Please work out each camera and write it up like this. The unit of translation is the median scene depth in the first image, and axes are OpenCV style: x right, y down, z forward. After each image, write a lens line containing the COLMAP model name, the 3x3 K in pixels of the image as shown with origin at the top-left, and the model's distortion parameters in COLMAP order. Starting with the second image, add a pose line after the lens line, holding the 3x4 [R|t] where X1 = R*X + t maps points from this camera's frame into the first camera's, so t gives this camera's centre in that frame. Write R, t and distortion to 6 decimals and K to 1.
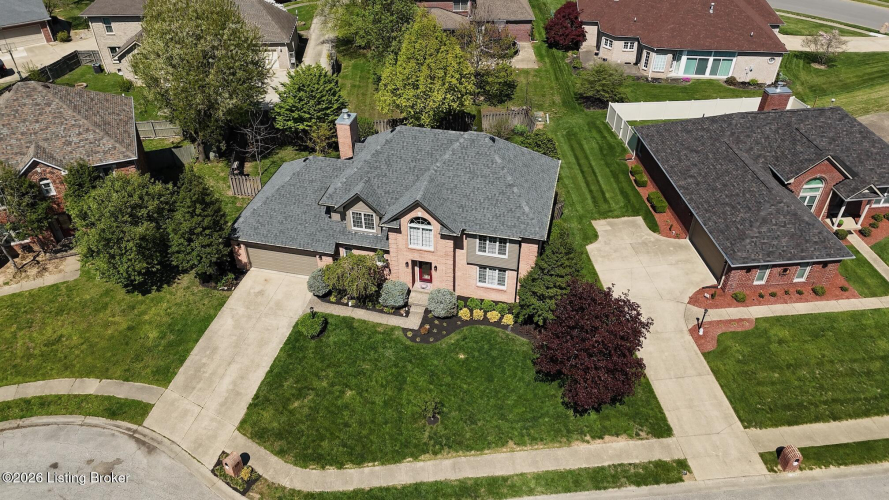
lens RADIAL K [[655.3, 0, 444.5], [0, 655.3, 250.0], [0, 0, 1]] dist [0.080608, -0.079999]
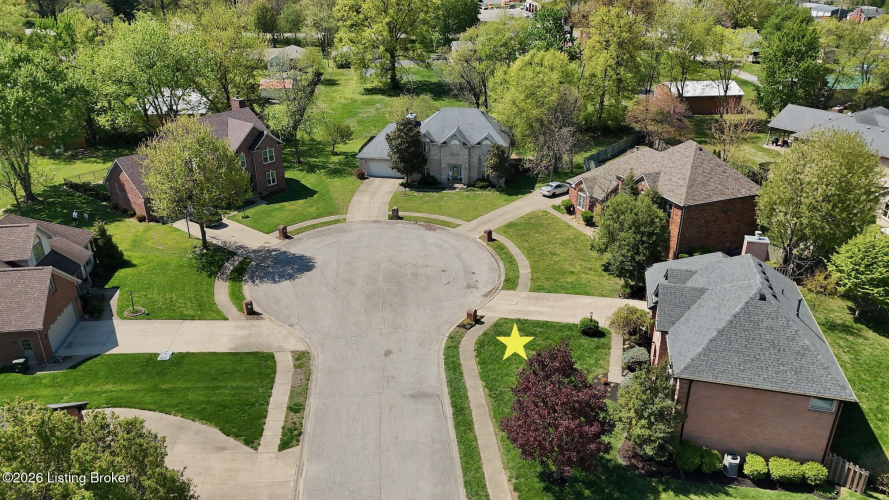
lens RADIAL K [[655.5, 0, 444.5], [0, 655.5, 250.0], [0, 0, 1]] dist [0.080252, -0.006429]
pose [[-0.007549, 0.420892, -0.907079, 0.950658], [-0.617043, 0.711854, 0.335442, -0.264027], [0.786893, 0.562239, 0.254335, 0.359316]]
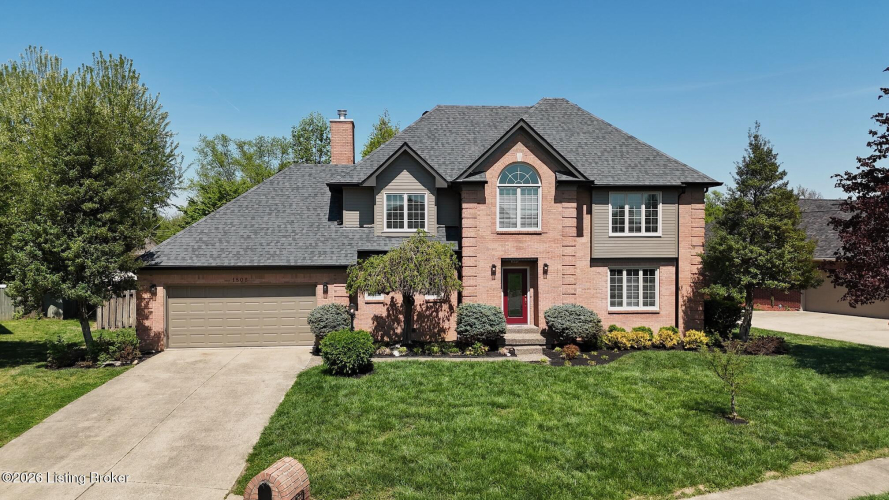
lens RADIAL K [[655.3, 0, 444.5], [0, 655.3, 250.0], [0, 0, 1]] dist [0.080608, -0.079999]
pose [[0.954105, -0.007415, 0.299381, -0.279184], [0.187217, 0.795029, -0.576956, 0.340511], [-0.233738, 0.606526, 0.759929, 0.604593]]
